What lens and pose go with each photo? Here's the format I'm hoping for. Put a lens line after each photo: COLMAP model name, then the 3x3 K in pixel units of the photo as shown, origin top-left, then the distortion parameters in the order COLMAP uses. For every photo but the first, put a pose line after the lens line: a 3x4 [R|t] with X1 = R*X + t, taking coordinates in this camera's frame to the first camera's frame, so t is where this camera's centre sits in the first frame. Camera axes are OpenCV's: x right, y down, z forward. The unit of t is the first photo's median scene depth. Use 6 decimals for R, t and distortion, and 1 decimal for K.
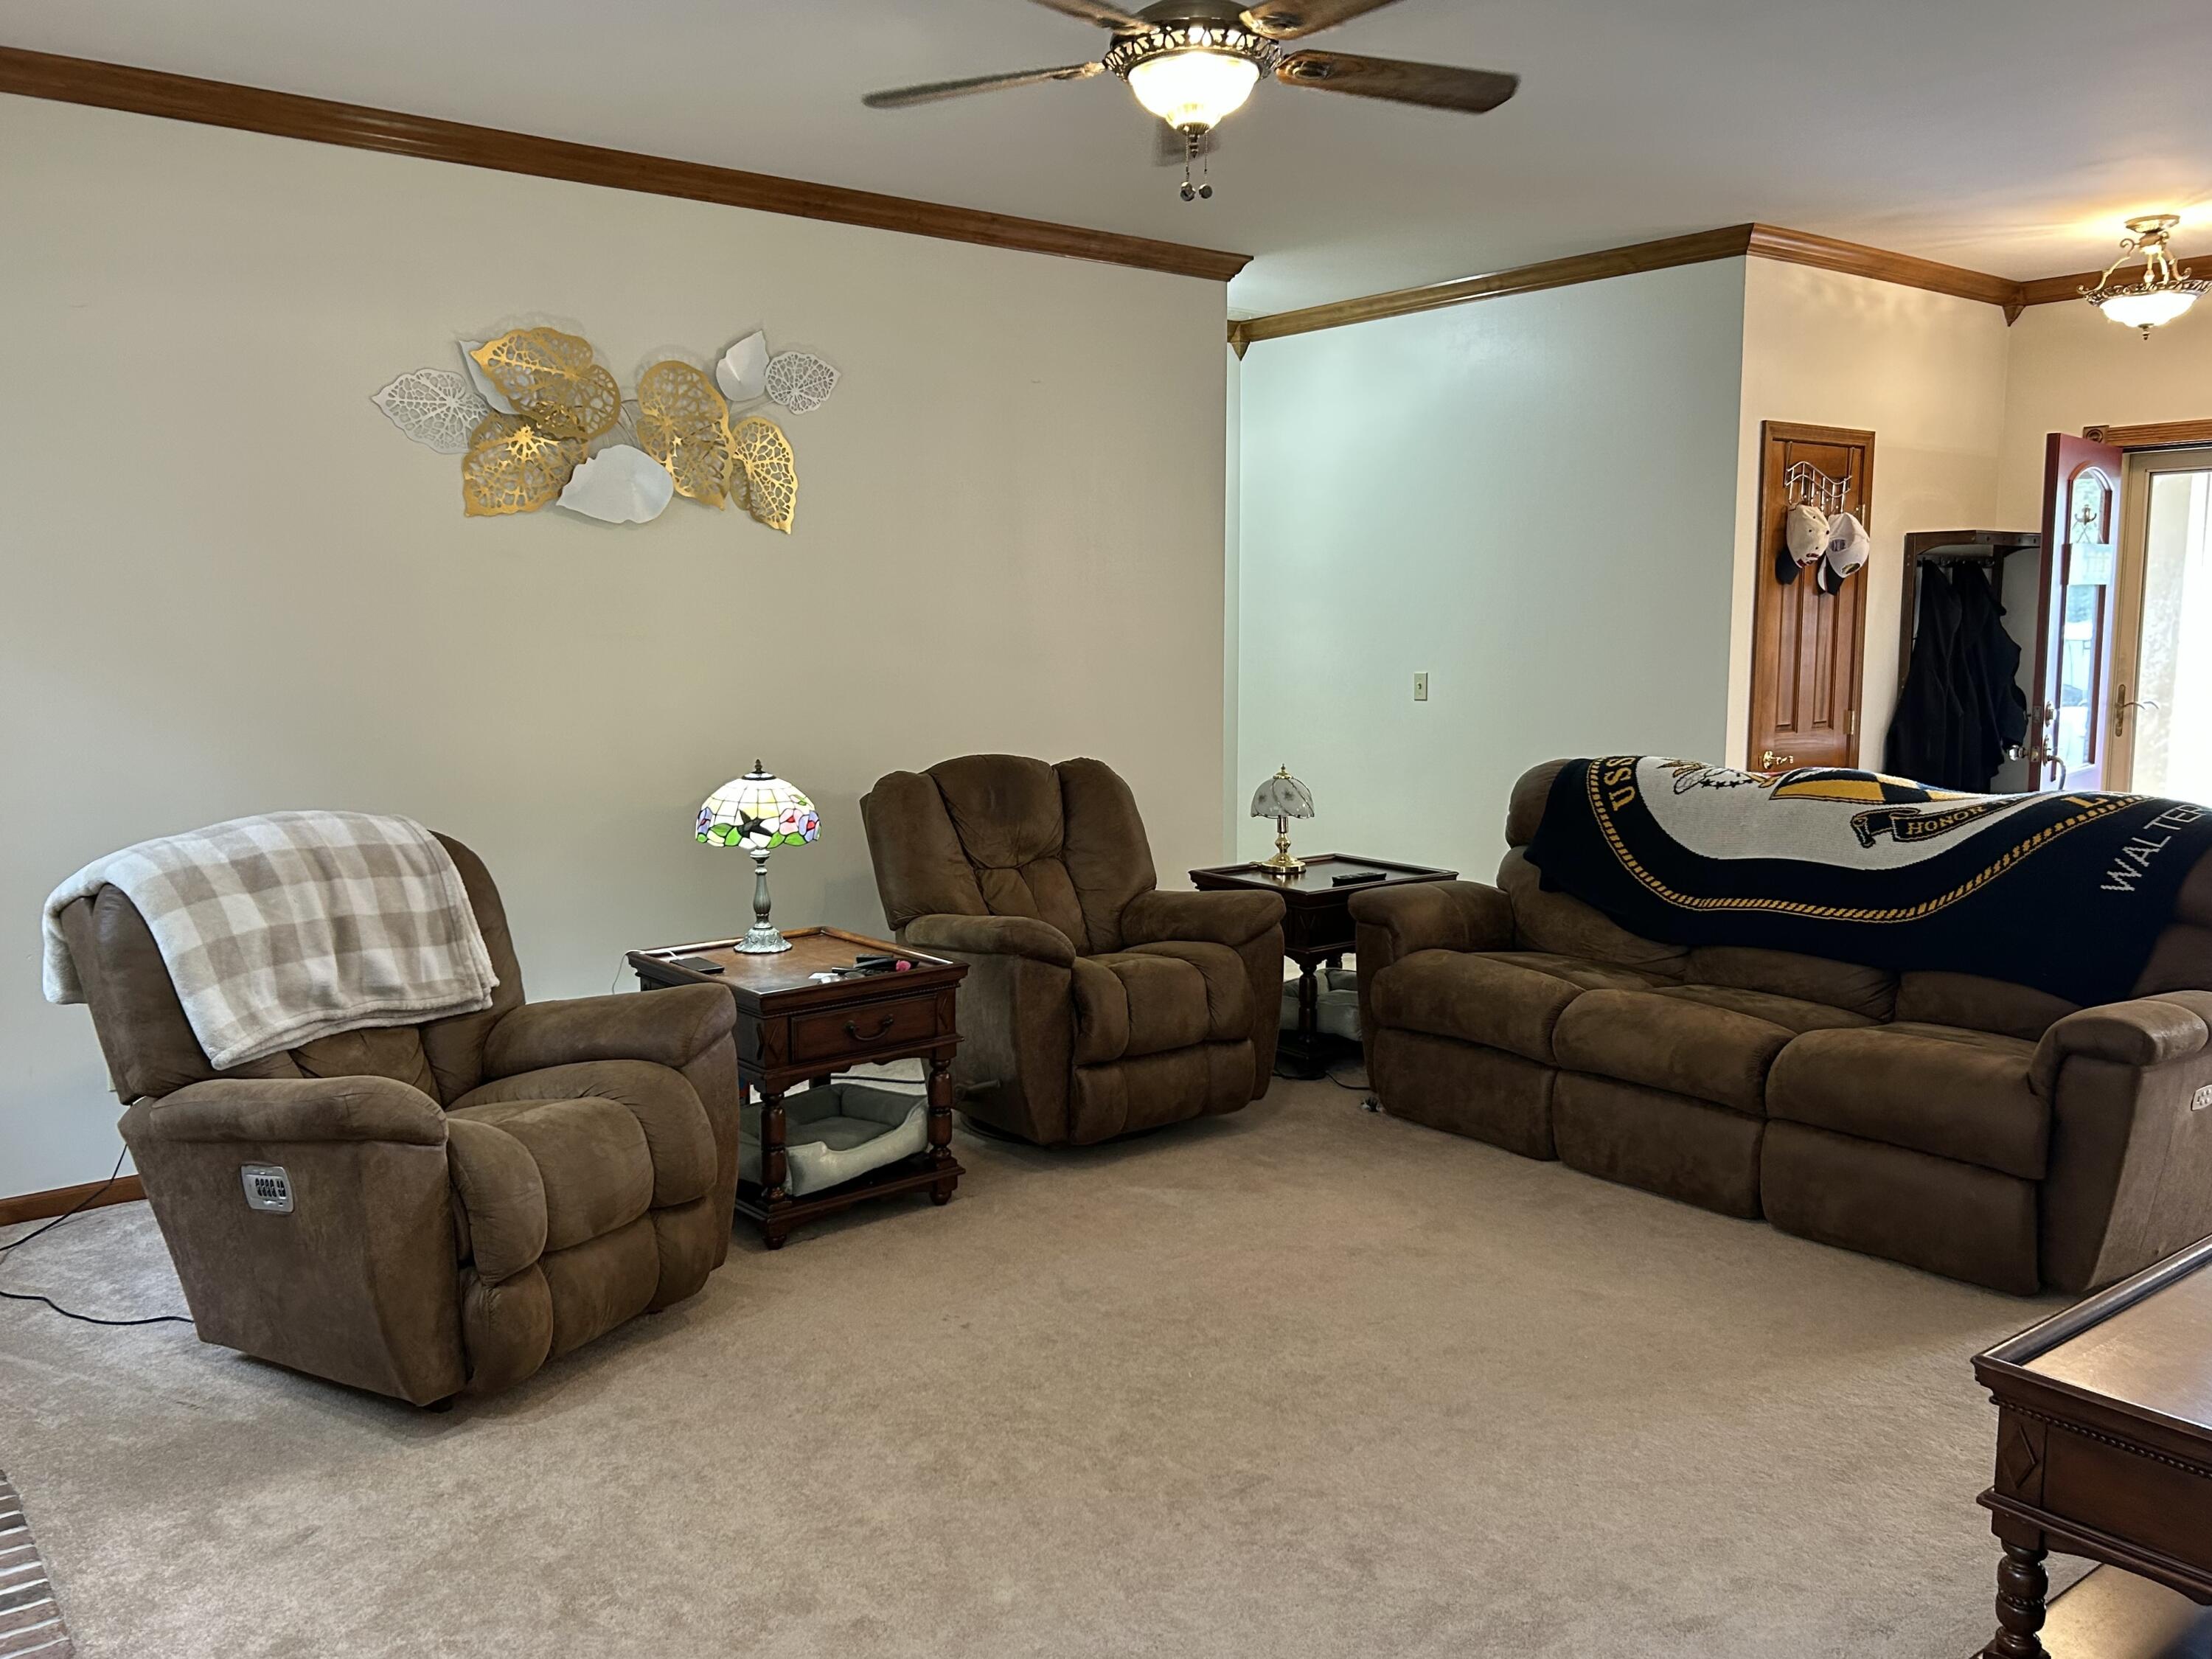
lens RADIAL K [[1751.6, 0, 1106.0], [0, 1751.6, 829.5], [0, 0, 1]] dist [0.109525, -0.189747]
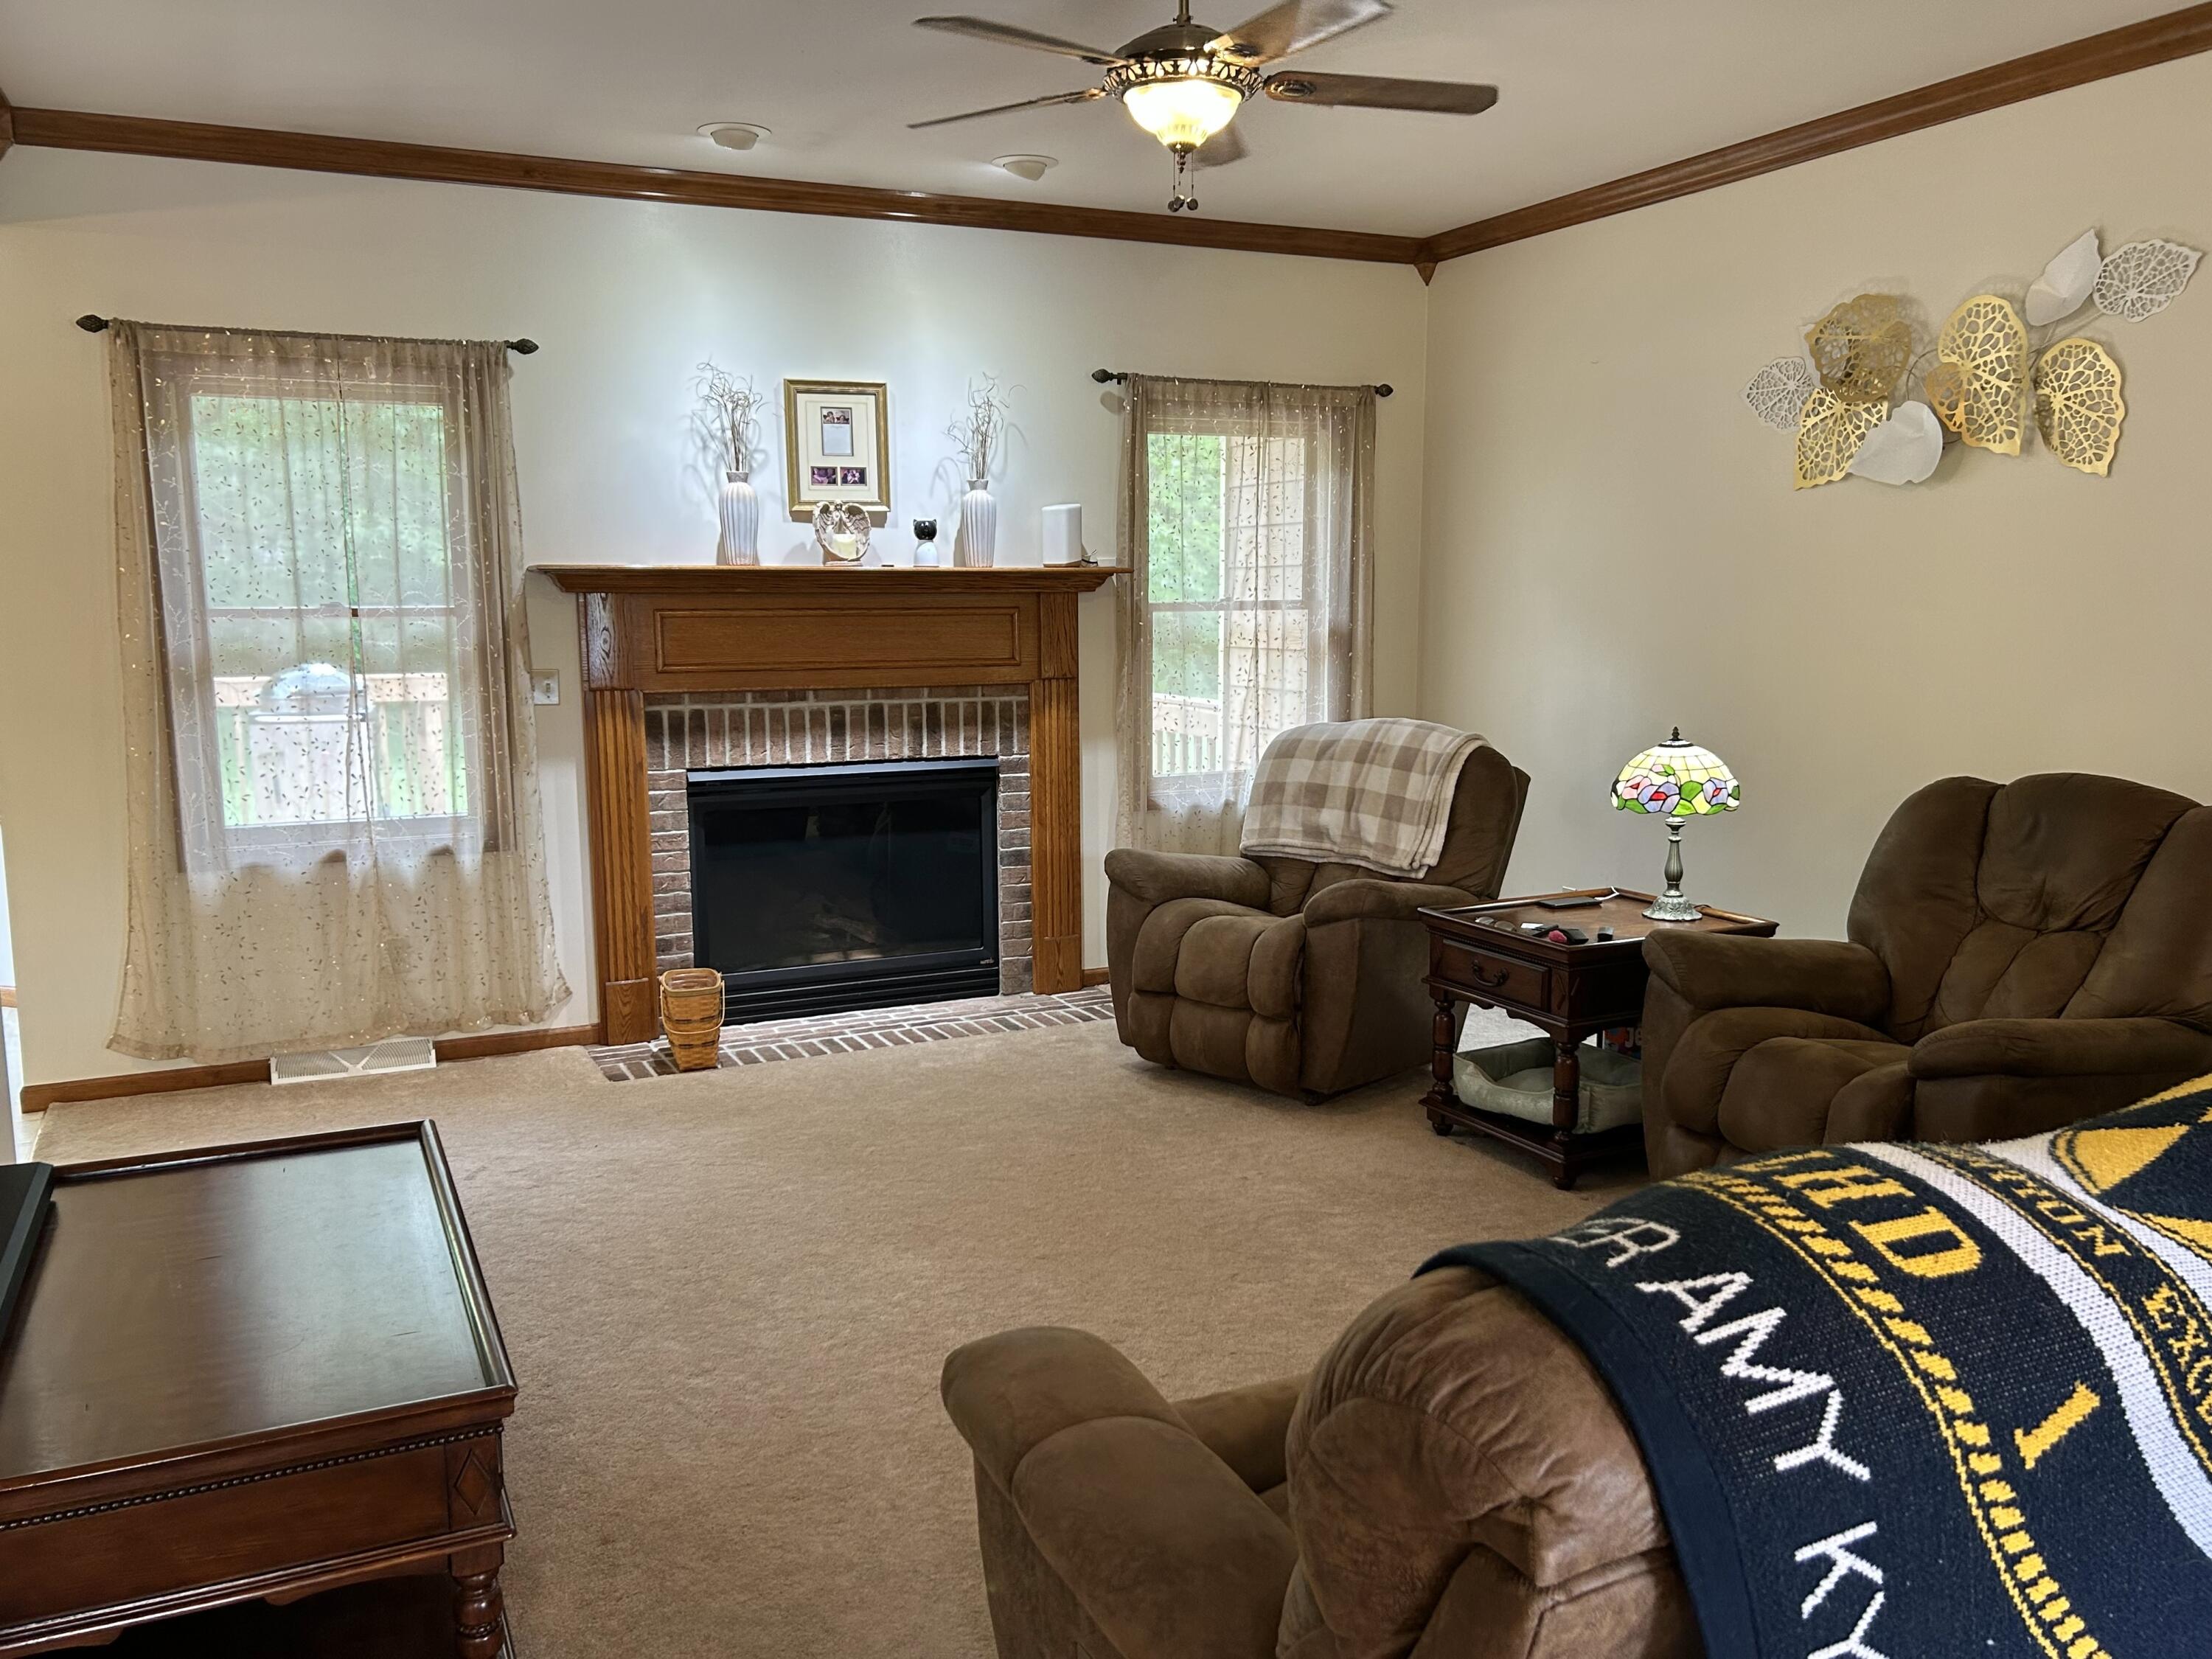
lens RADIAL K [[1751.6, 0, 1106.0], [0, 1751.6, 829.5], [0, 0, 1]] dist [0.109525, -0.189747]
pose [[-0.233727, 0.132708, -0.963203, 0.849257], [-0.111517, 0.980445, 0.162144, -0.108631], [0.965886, 0.145311, -0.214357, 0.900055]]
